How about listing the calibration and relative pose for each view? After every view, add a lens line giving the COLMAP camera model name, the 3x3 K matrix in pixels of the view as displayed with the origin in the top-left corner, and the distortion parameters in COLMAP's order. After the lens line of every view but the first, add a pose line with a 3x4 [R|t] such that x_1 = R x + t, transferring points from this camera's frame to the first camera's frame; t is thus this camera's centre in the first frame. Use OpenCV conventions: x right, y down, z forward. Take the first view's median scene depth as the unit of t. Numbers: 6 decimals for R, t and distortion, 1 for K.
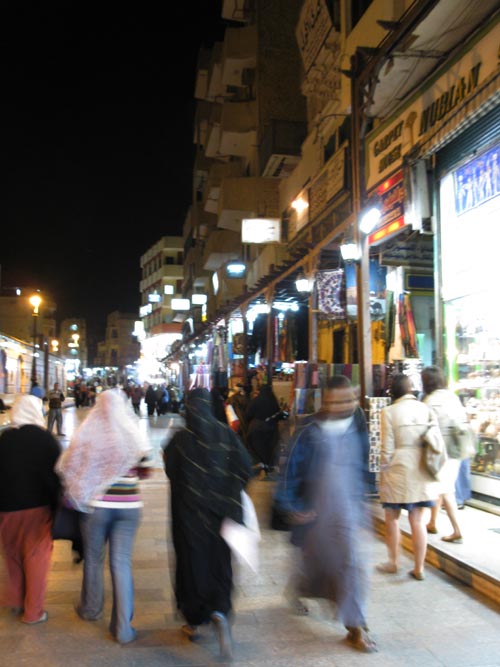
lens RADIAL K [[710.7, 0, 250.0], [0, 710.7, 333.5], [0, 0, 1]] dist [-0.217237, 0.264283]
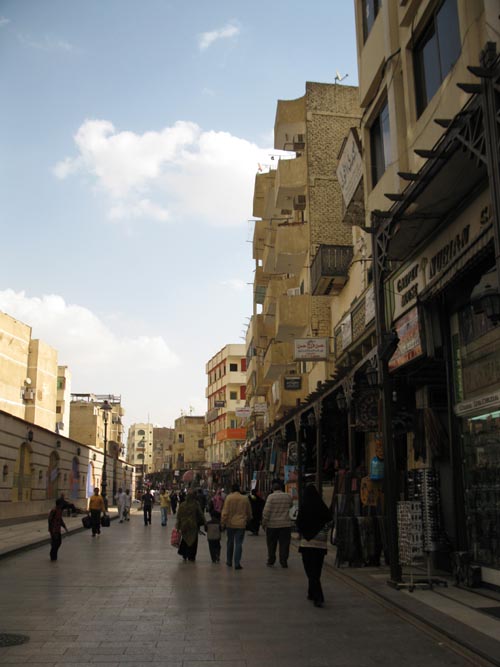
lens RADIAL K [[710.7, 0, 250.0], [0, 710.7, 333.5], [0, 0, 1]] dist [-0.217237, 0.264283]
pose [[0.995529, -0.026215, -0.090746, 0.036904], [0.012983, 0.989573, -0.143444, -0.019501], [0.093561, 0.141625, 0.985489, -0.175838]]
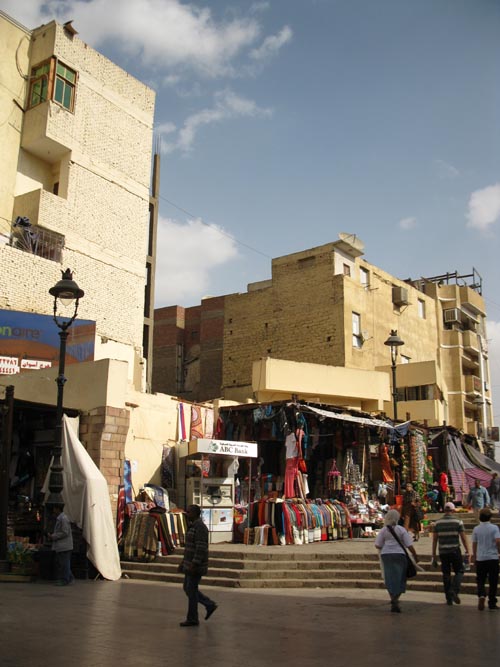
lens RADIAL K [[710.7, 0, 250.0], [0, 710.7, 333.5], [0, 0, 1]] dist [-0.217237, 0.264283]
pose [[0.732673, -0.168506, -0.659390, -0.066718], [0.054529, 0.980284, -0.189920, 0.022159], [0.678393, 0.103193, 0.727416, 0.381278]]
